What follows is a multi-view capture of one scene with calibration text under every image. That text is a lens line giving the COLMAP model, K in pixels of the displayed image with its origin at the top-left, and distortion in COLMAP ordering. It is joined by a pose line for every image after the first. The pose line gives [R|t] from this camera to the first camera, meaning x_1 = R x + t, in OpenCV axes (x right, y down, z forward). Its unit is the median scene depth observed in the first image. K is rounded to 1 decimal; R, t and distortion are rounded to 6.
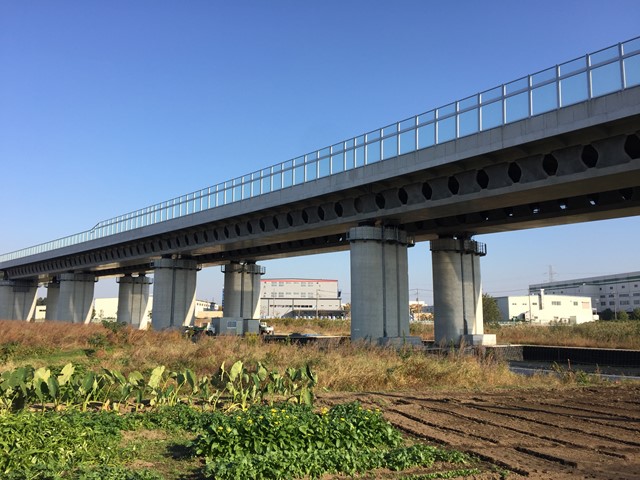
lens RADIAL K [[555.8, 0, 320.0], [0, 555.8, 240.0], [0, 0, 1]] dist [0.060492, -0.001593]
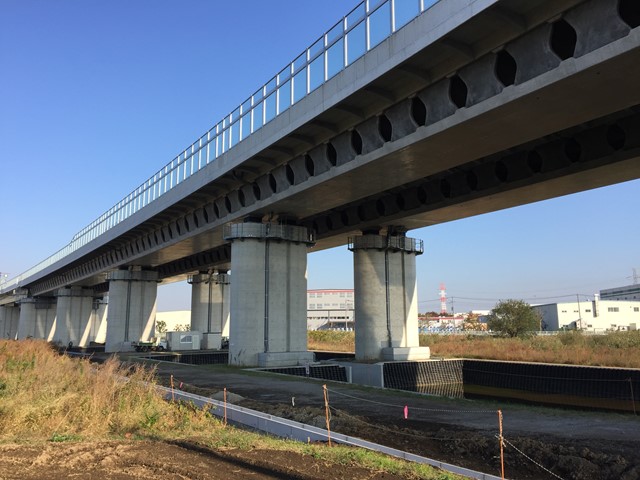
lens RADIAL K [[555.8, 0, 320.0], [0, 555.8, 240.0], [0, 0, 1]] dist [0.060492, -0.001593]
pose [[0.991891, -0.035241, -0.122111, 0.175583], [0.032712, 0.999208, -0.022655, 0.014706], [0.122813, 0.018477, 0.992258, 0.098831]]
